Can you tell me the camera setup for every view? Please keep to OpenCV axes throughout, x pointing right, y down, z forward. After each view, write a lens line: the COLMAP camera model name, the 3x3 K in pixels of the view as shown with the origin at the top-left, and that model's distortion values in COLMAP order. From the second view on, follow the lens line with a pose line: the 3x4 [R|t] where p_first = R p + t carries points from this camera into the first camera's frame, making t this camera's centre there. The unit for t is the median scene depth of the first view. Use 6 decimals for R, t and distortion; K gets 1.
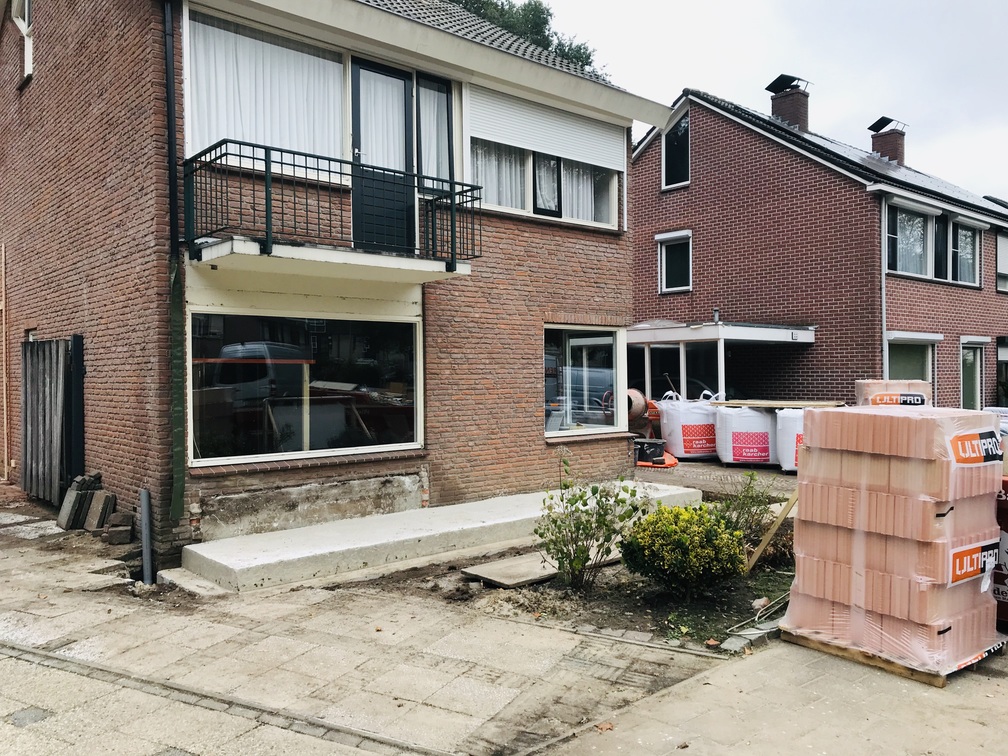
lens RADIAL K [[818.7, 0, 504.0], [0, 818.7, 378.0], [0, 0, 1]] dist [0.025825, -0.004424]
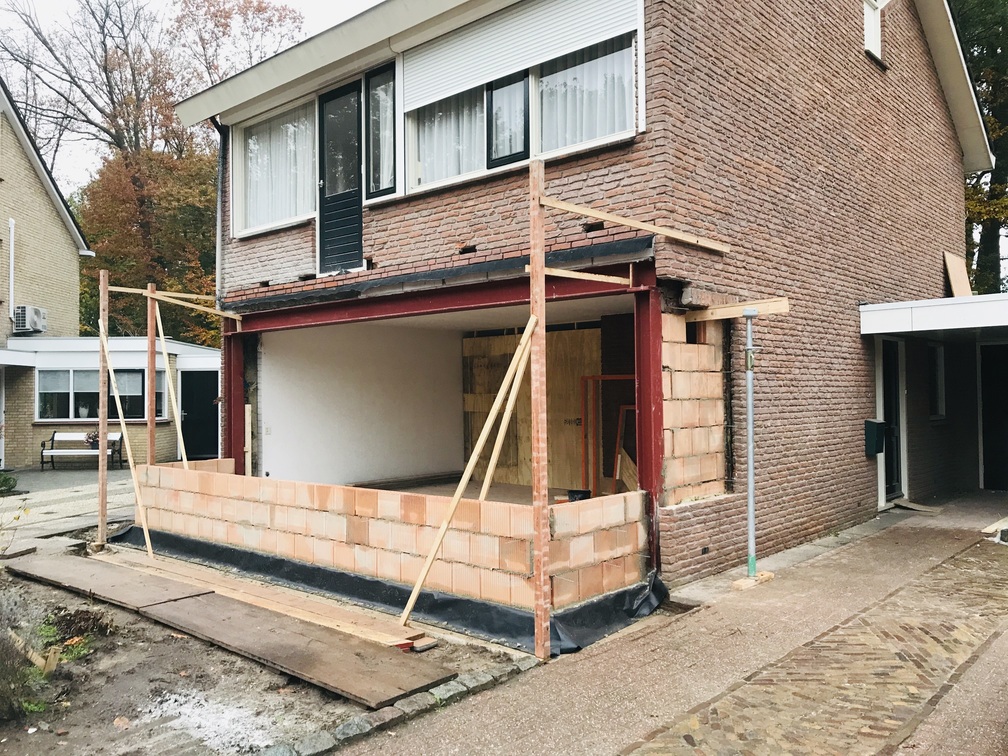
lens RADIAL K [[818.7, 0, 504.0], [0, 818.7, 378.0], [0, 0, 1]] dist [0.025825, -0.004424]
pose [[0.123036, -0.009031, -0.992361, 0.783091], [0.002462, 0.999958, -0.008795, -0.006160], [0.992399, -0.001361, 0.123053, 0.938201]]
